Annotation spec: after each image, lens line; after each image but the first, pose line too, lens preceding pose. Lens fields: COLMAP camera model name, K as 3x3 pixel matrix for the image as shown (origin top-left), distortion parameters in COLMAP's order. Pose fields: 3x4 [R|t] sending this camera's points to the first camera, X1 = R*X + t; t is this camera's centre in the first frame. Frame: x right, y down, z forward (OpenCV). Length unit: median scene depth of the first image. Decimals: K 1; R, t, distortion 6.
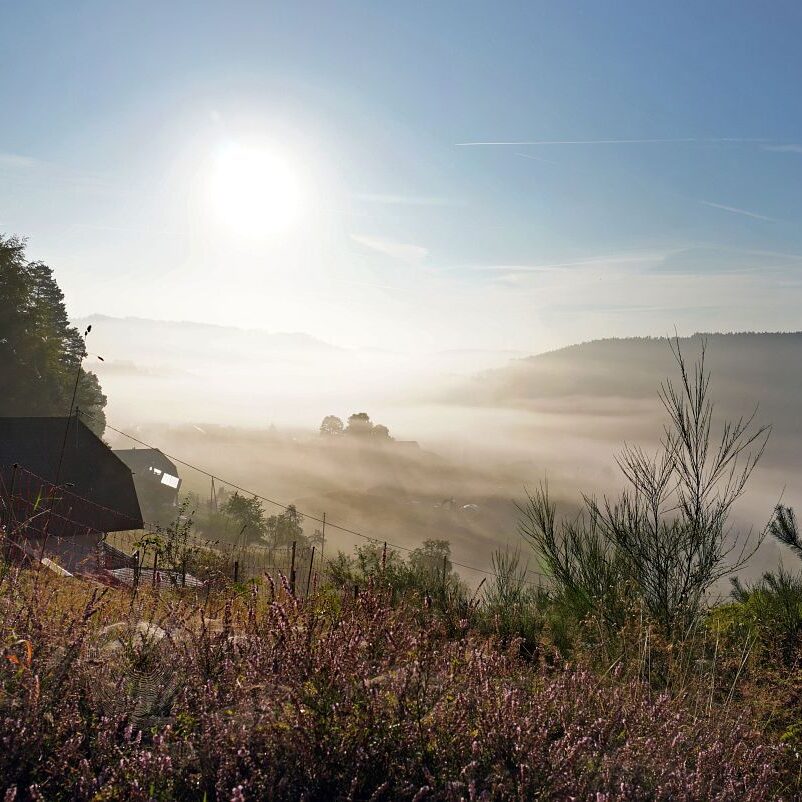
lens RADIAL K [[800.2, 0, 400.9], [0, 800.2, 395.9], [0, 0, 1]] dist [-0.052675, 0.000000]
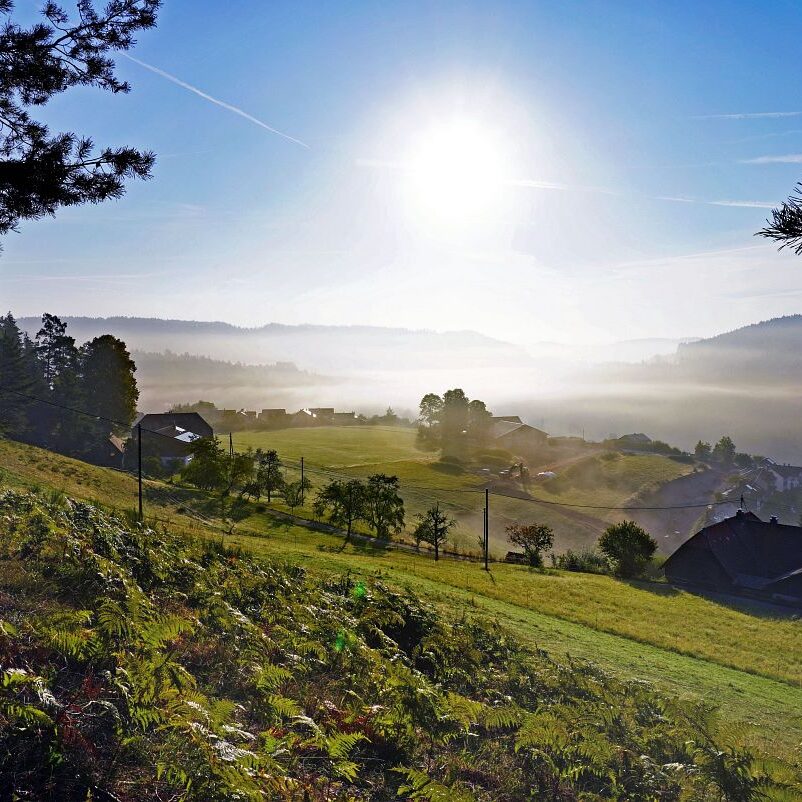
lens RADIAL K [[800.2, 0, 399.8], [0, 800.2, 402.4], [0, 0, 1]] dist [-0.052675, 0.000000]
pose [[0.973413, -0.037833, -0.225911, 0.222735], [0.039716, 0.999204, 0.003793, 0.066438], [0.225588, -0.012665, 0.974141, 0.029907]]
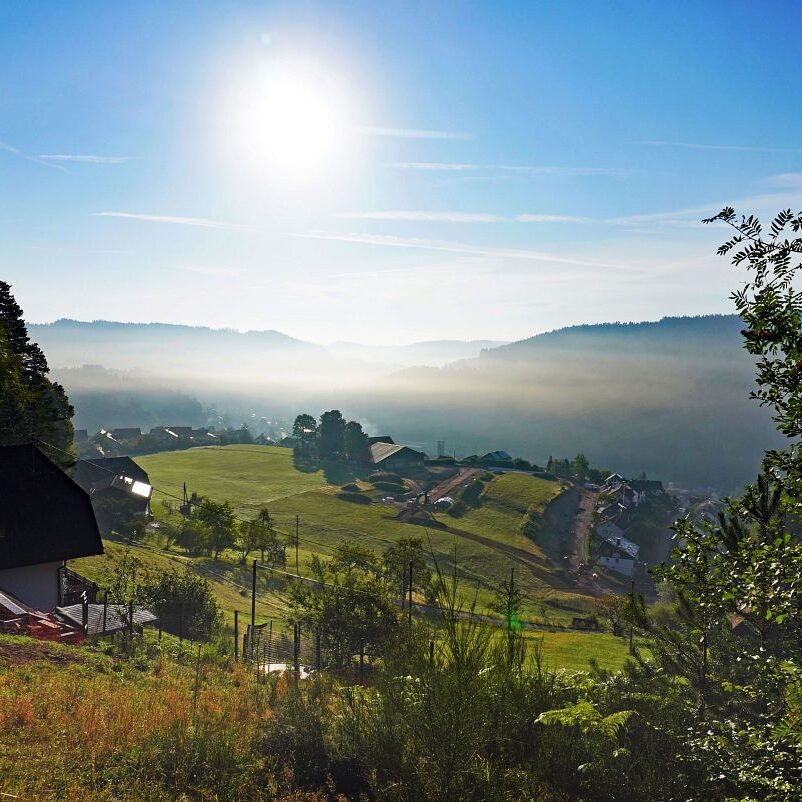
lens RADIAL K [[800.2, 0, 401.1], [0, 800.2, 399.9], [0, 0, 1]] dist [-0.052675, 0.000000]
pose [[0.998770, -0.037533, 0.032388, 0.006423], [0.037085, 0.999209, 0.014324, -0.006802], [-0.032900, -0.013105, 0.999373, -0.003301]]
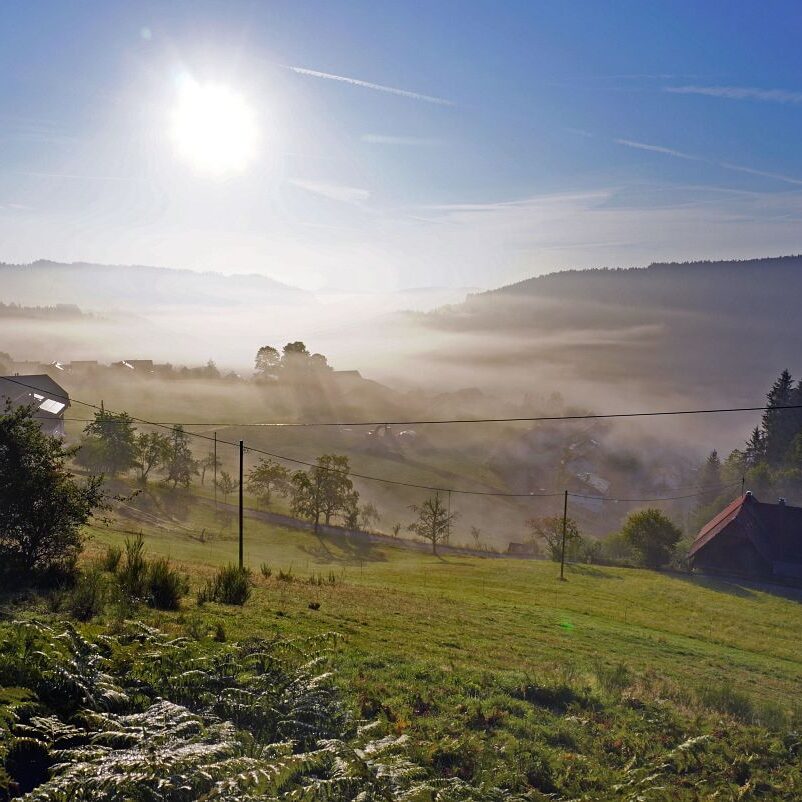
lens RADIAL K [[800.2, 0, 404.8], [0, 800.2, 401.9], [0, 0, 1]] dist [-0.052675, 0.000000]
pose [[0.998340, -0.030539, 0.048824, 0.062977], [0.026499, 0.996333, 0.081351, 0.038852], [-0.051130, -0.079922, 0.995489, 0.090241]]
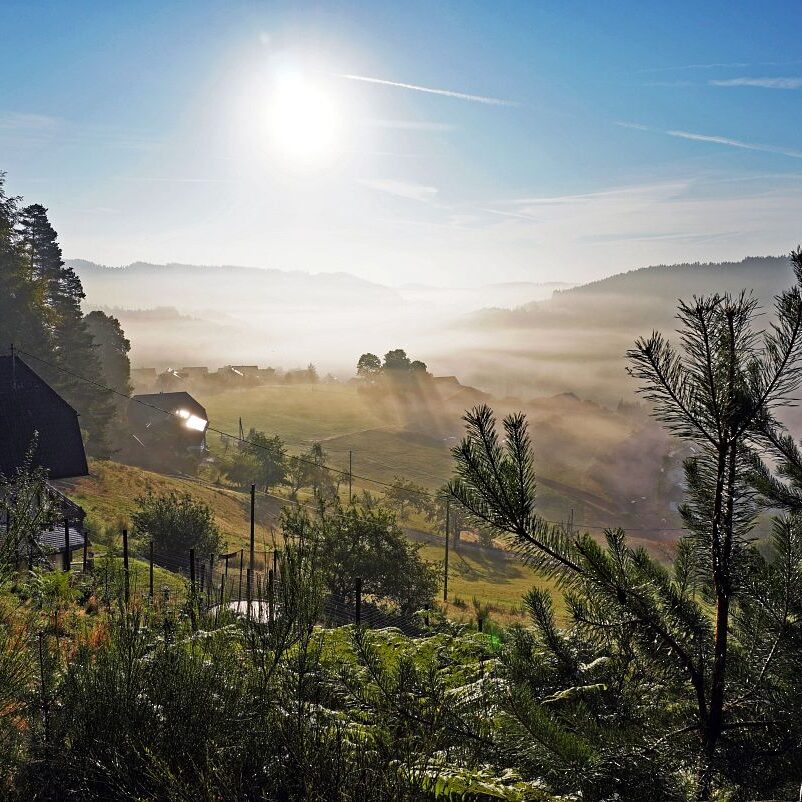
lens RADIAL K [[800.2, 0, 400.0], [0, 800.2, 402.8], [0, 0, 1]] dist [-0.052675, 0.000000]
pose [[0.997772, -0.029714, -0.059741, 0.021363], [0.034776, 0.995726, 0.085557, 0.004862], [0.056943, -0.087444, 0.994541, 0.030551]]
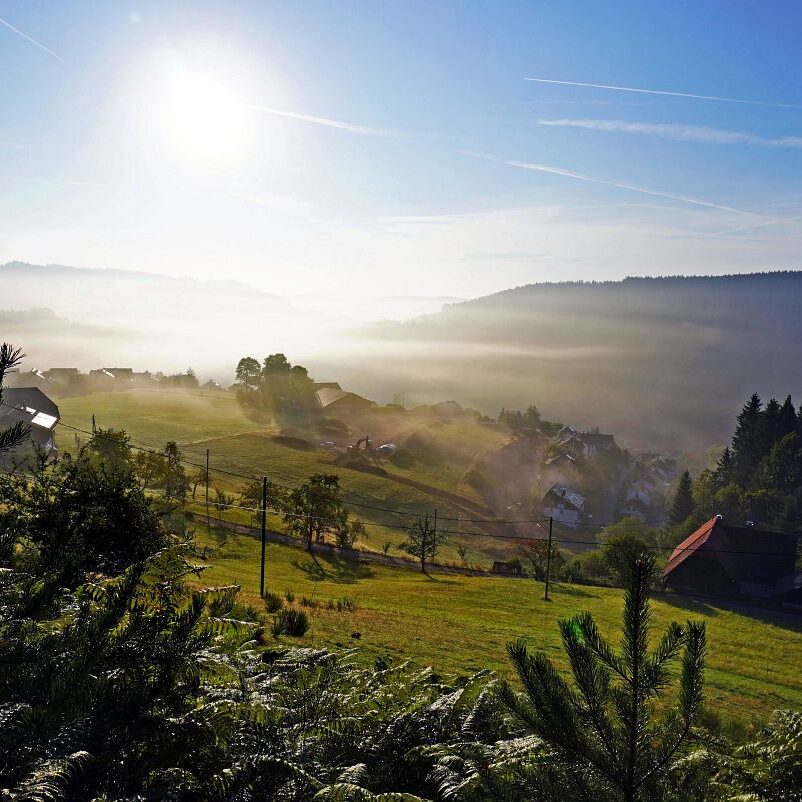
lens RADIAL K [[800.2, 0, 405.4], [0, 800.2, 404.9], [0, 0, 1]] dist [-0.052675, 0.000000]
pose [[0.996514, -0.016247, 0.081827, 0.048732], [0.010021, 0.997062, 0.075939, 0.023660], [-0.082821, -0.074854, 0.993749, 0.062872]]
